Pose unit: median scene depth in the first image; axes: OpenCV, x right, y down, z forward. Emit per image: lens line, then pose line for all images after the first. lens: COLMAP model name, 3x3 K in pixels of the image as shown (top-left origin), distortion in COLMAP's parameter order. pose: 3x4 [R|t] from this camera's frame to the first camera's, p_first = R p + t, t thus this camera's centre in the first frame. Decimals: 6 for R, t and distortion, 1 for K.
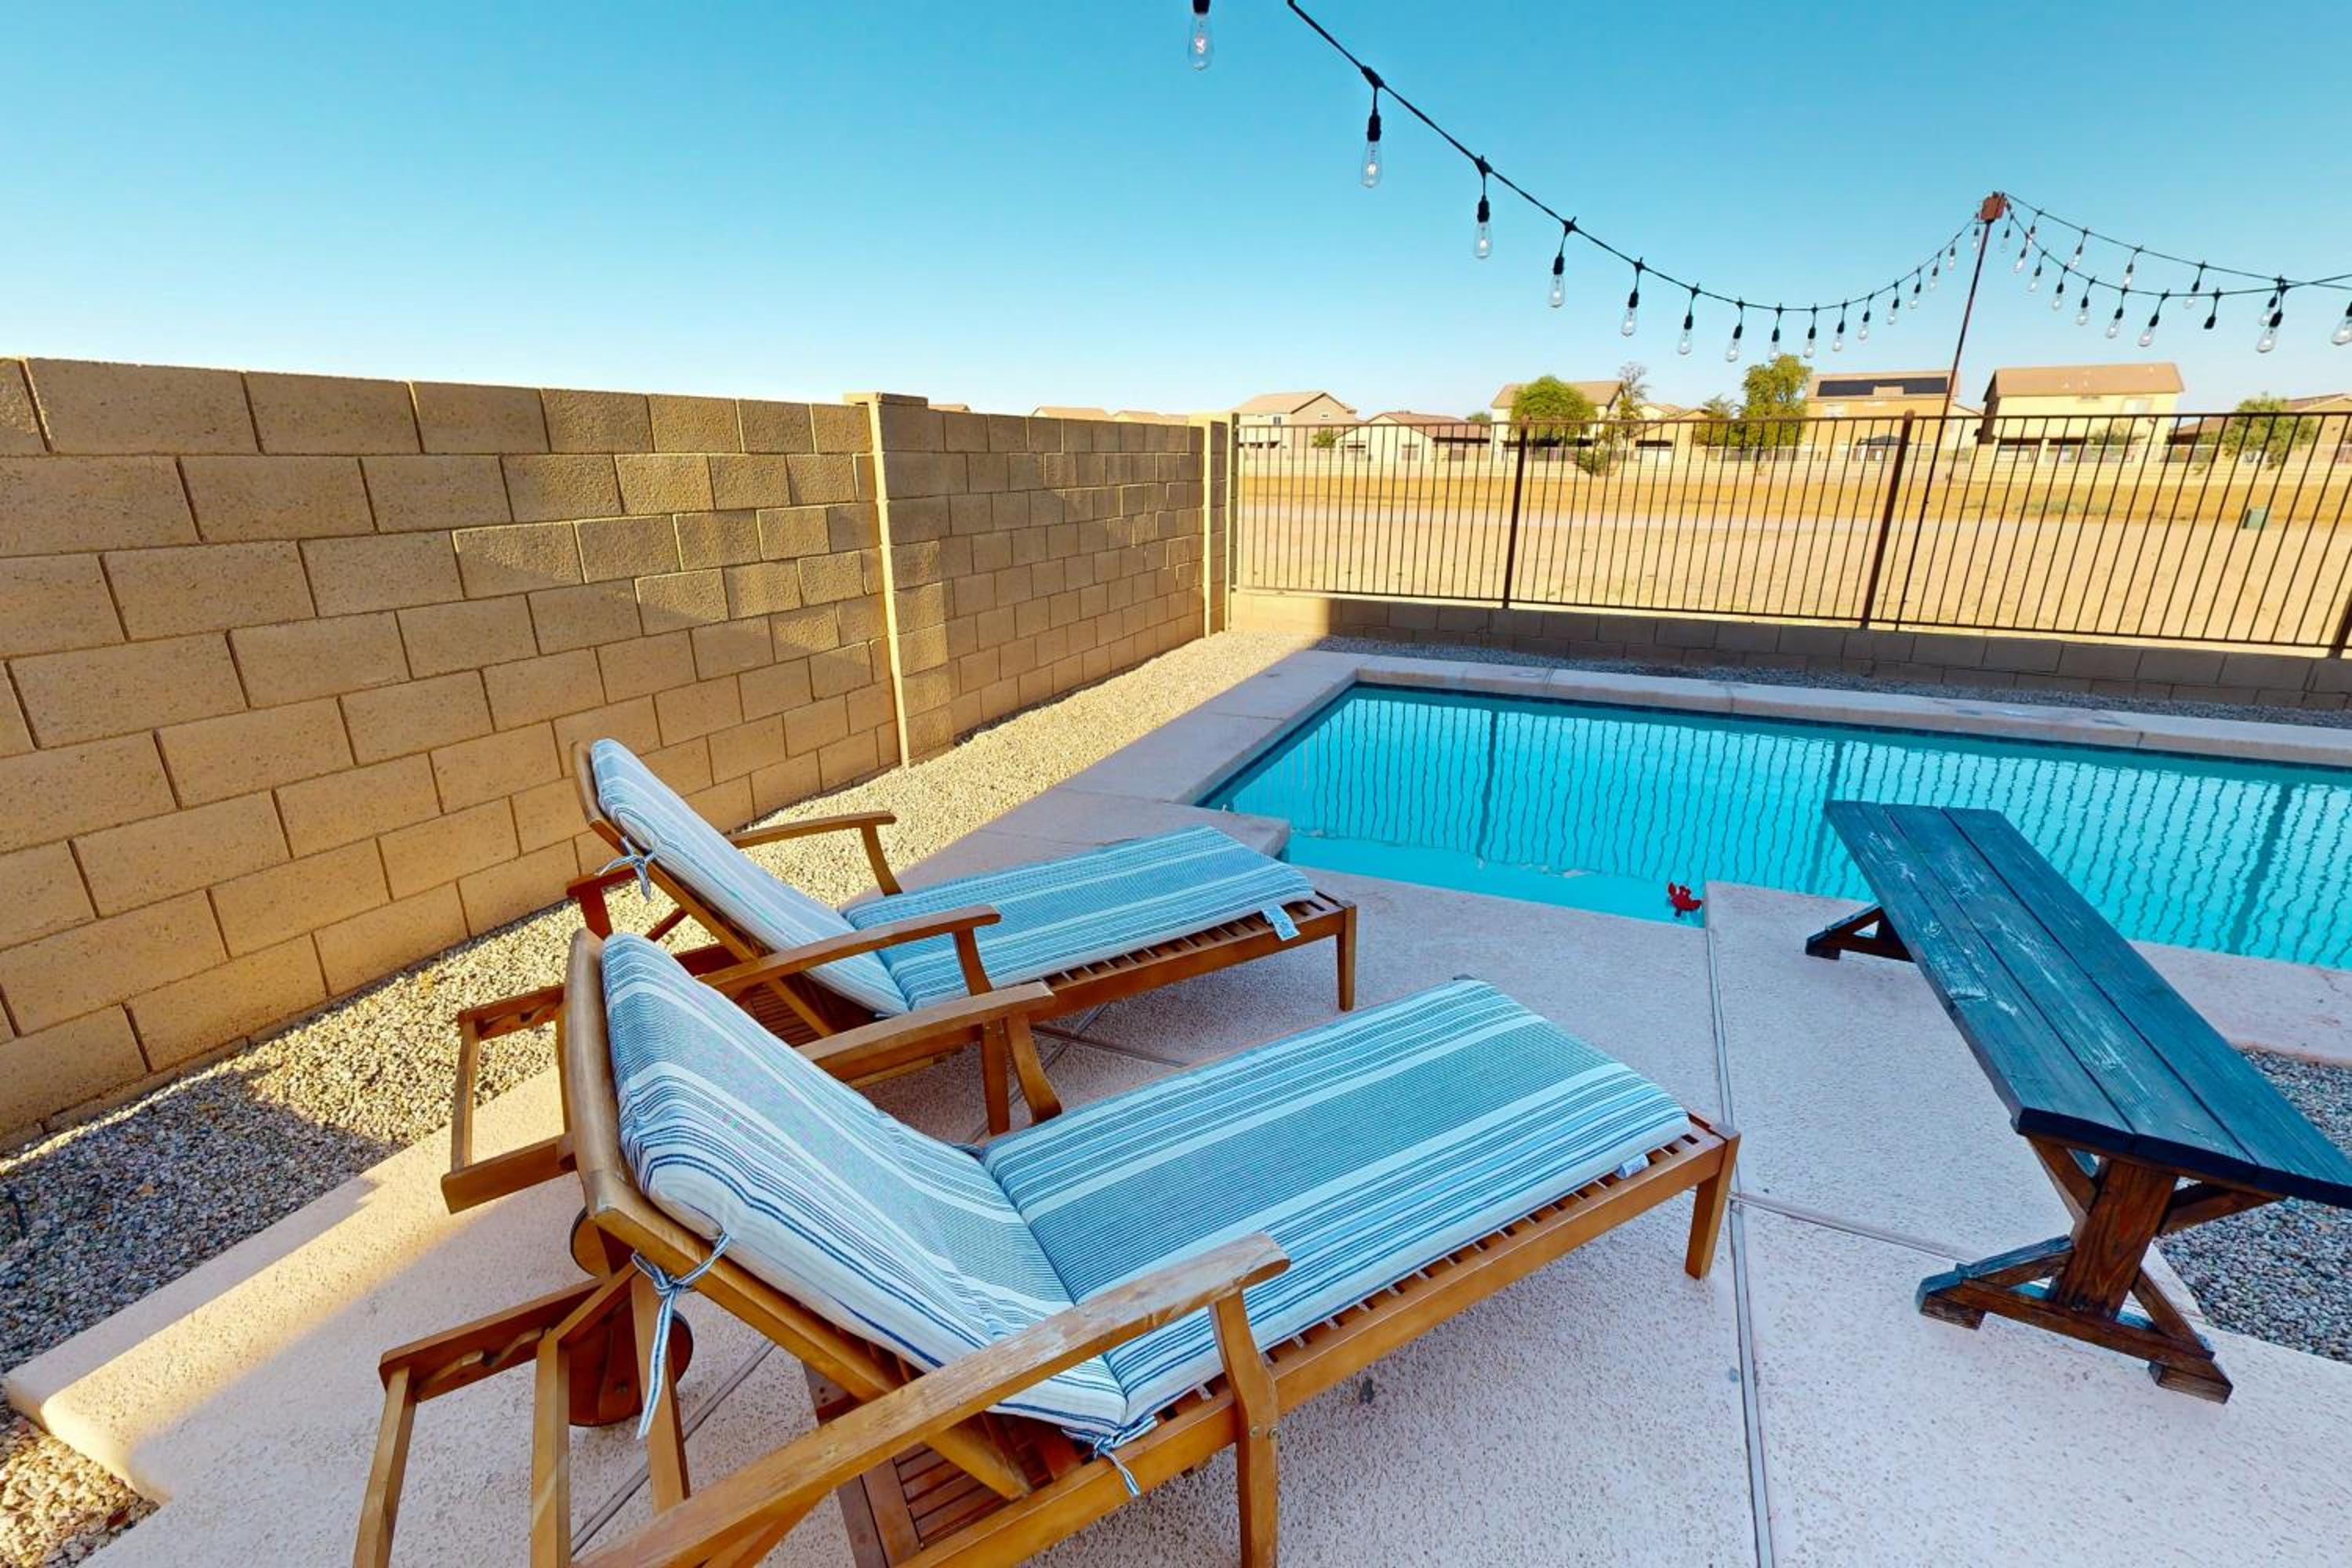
lens RADIAL K [[1025.3, 0, 1176.1], [0, 1025.3, 788.4], [0, 0, 1]] dist [0.000204, 0.000105]
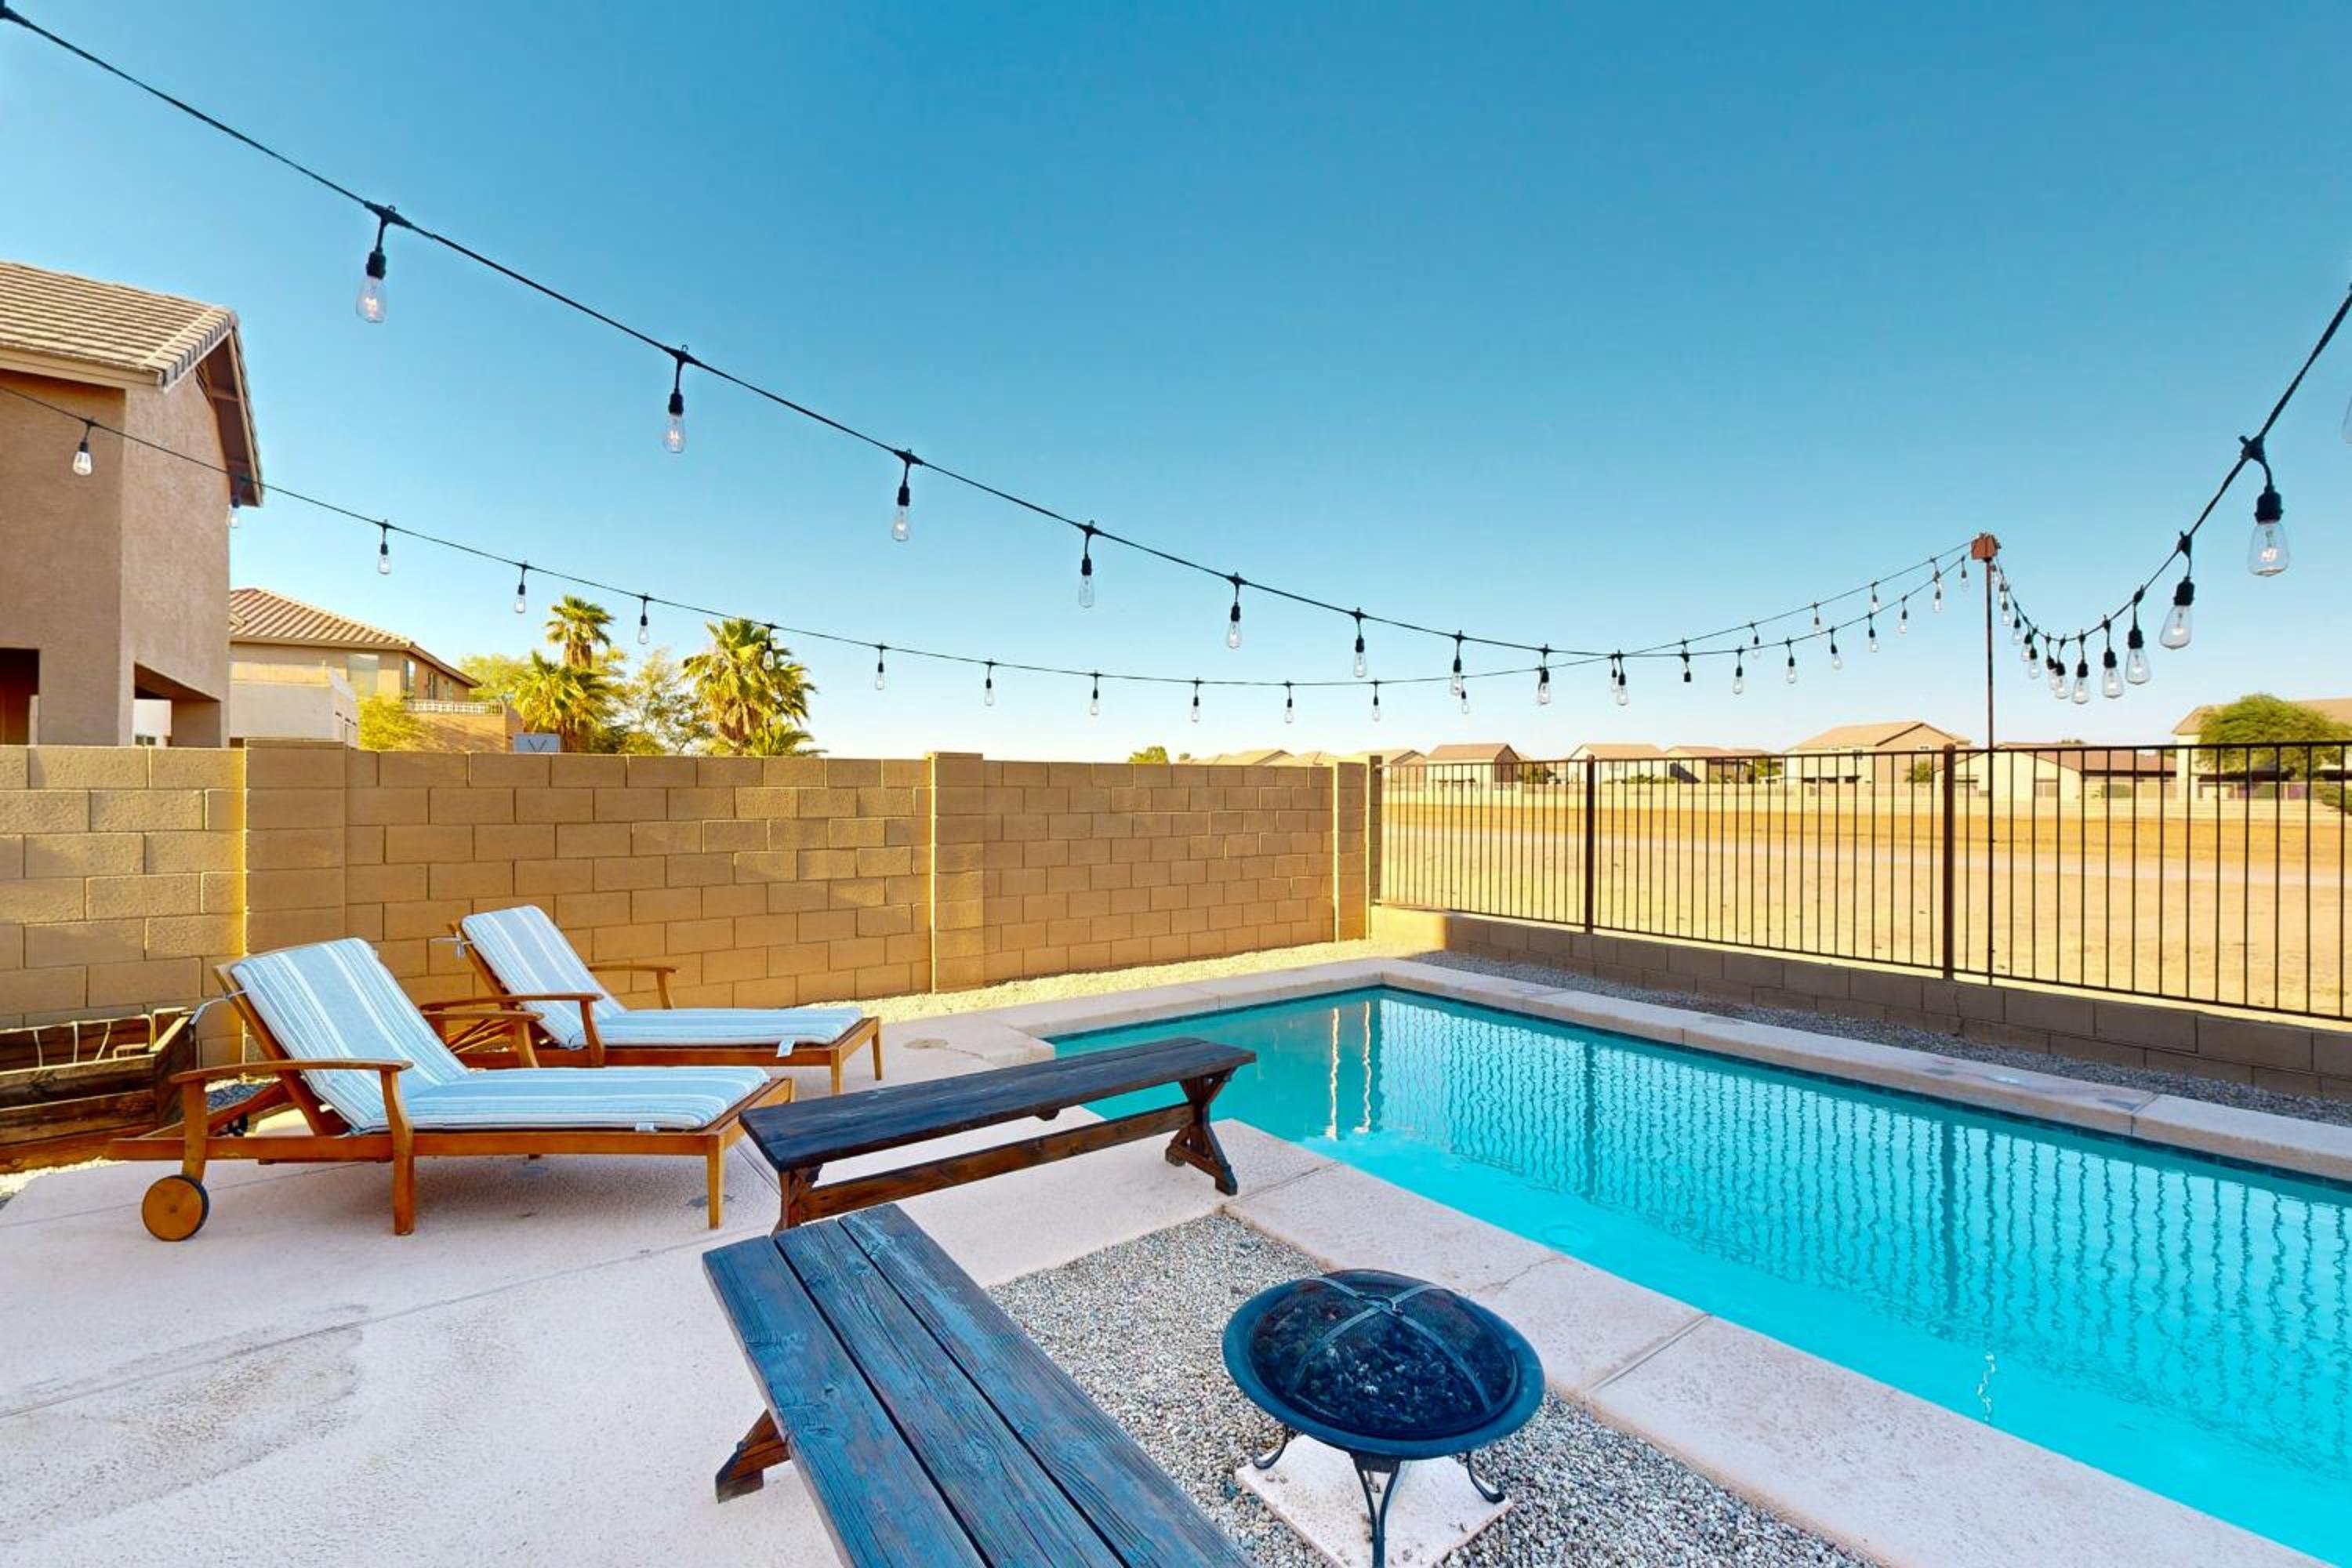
lens RADIAL K [[1025.3, 0, 1176.1], [0, 1025.3, 788.4], [0, 0, 1]] dist [0.000204, 0.000105]
pose [[0.862447, 0.000258, -0.506148, 0.511510], [-0.157649, 0.950393, -0.268142, 0.025083], [0.480970, 0.311052, 0.819704, -0.073748]]
